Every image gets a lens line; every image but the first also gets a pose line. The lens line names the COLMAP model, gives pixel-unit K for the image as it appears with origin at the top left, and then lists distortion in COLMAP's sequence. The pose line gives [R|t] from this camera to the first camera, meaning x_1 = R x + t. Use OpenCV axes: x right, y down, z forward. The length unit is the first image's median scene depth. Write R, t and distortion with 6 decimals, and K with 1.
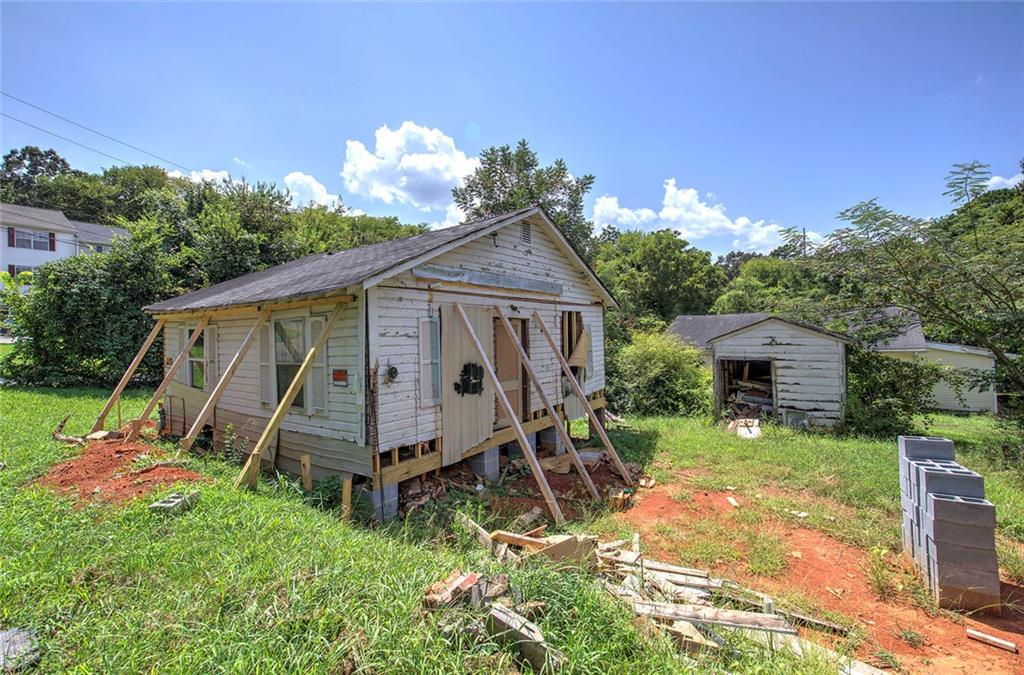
lens RADIAL K [[433.3, 0, 517.7], [0, 433.3, 334.2], [0, 0, 1]] dist [-0.001280, 0.000432]
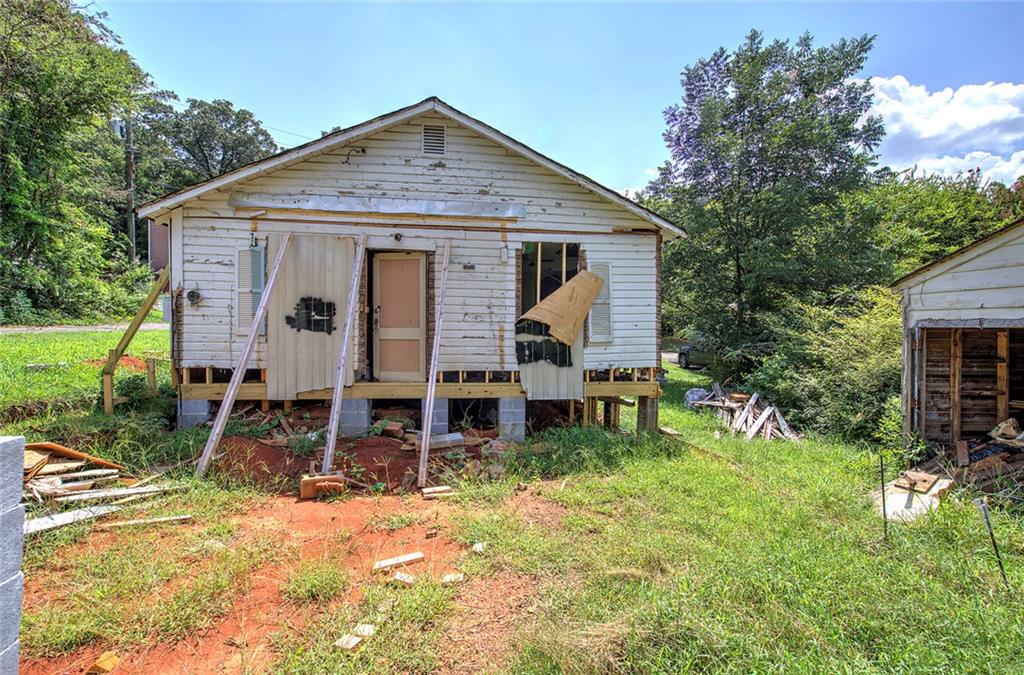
lens RADIAL K [[433.3, 0, 517.7], [0, 433.3, 334.2], [0, 0, 1]] dist [-0.001280, 0.000432]
pose [[0.670857, 0.038520, -0.740585, 0.652554], [-0.028318, 0.999252, 0.026322, 0.081920], [0.741046, 0.003313, 0.671447, 0.537086]]
